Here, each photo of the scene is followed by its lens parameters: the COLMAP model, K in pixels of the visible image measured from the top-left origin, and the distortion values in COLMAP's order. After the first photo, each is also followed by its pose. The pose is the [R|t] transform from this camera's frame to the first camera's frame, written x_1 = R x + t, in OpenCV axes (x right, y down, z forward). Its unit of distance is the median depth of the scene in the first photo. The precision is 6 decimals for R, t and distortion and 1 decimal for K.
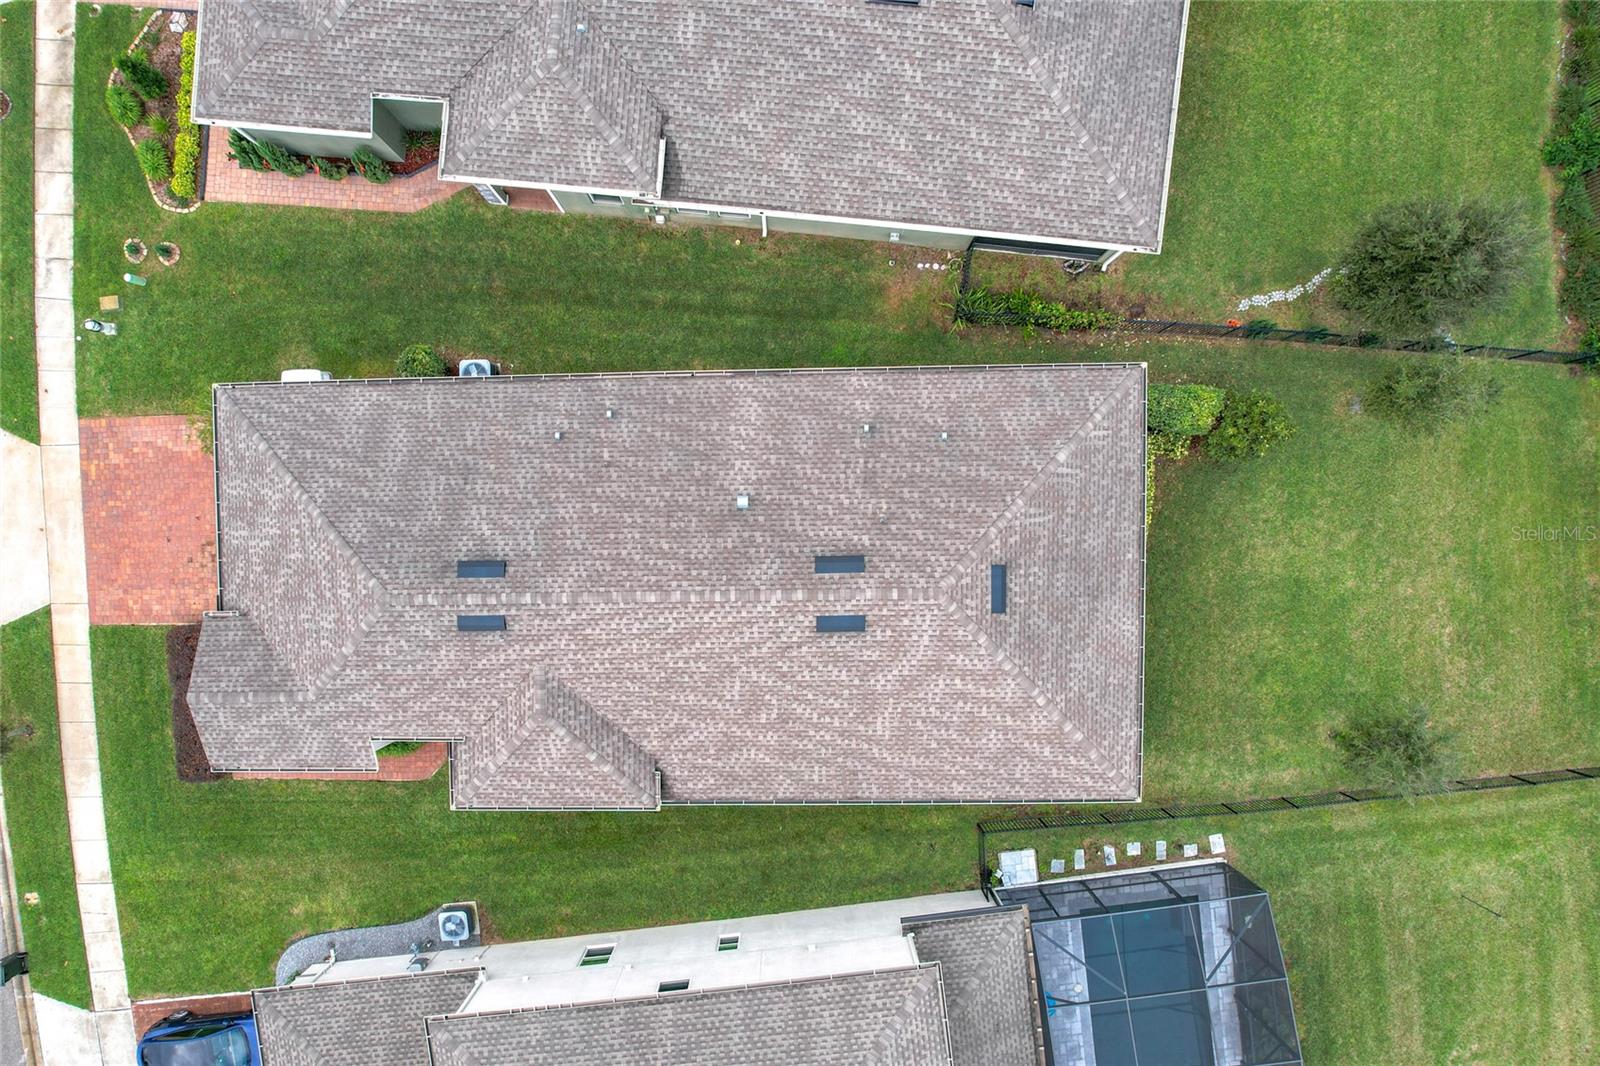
lens RADIAL K [[1034.4, 0, 754.8], [0, 1034.4, 526.5], [0, 0, 1]] dist [-0.008831, -0.001036]
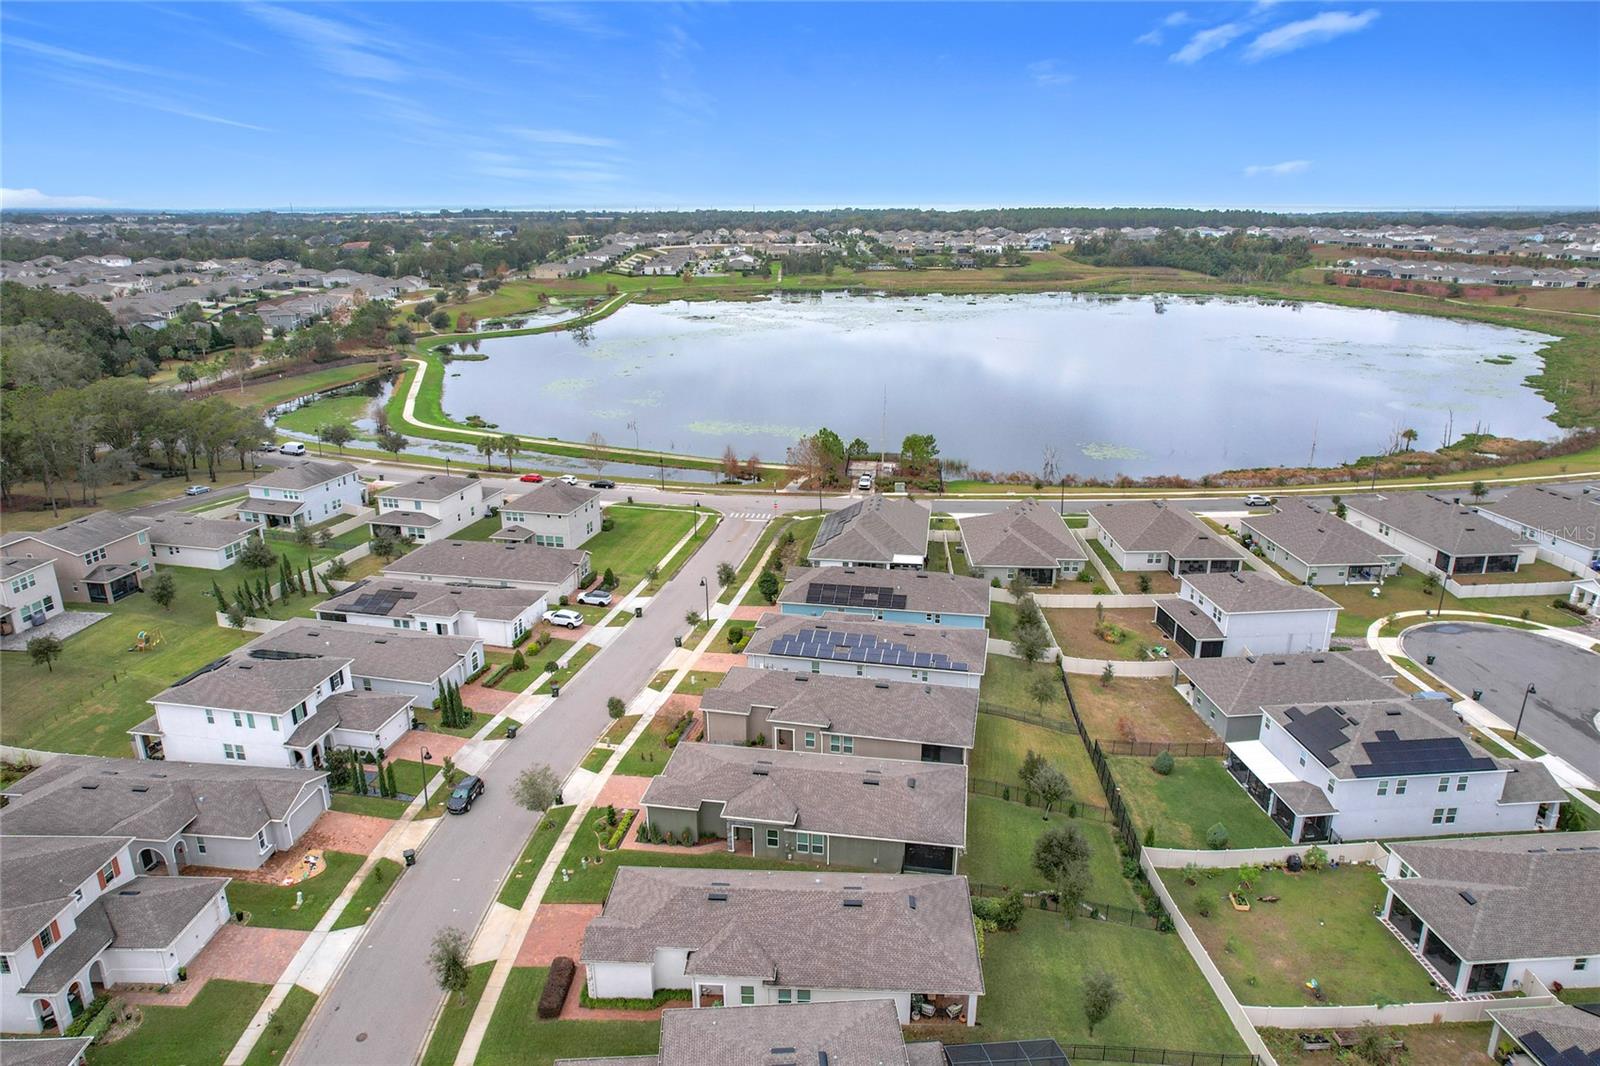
lens RADIAL K [[1034.4, 0, 754.8], [0, 1034.4, 526.5], [0, 0, 1]] dist [-0.008831, -0.001036]
pose [[0.994368, 0.056104, -0.089918, 0.015651], [-0.101472, 0.259015, -0.960528, 2.338034], [-0.030599, 0.964243, 0.263249, -0.610026]]
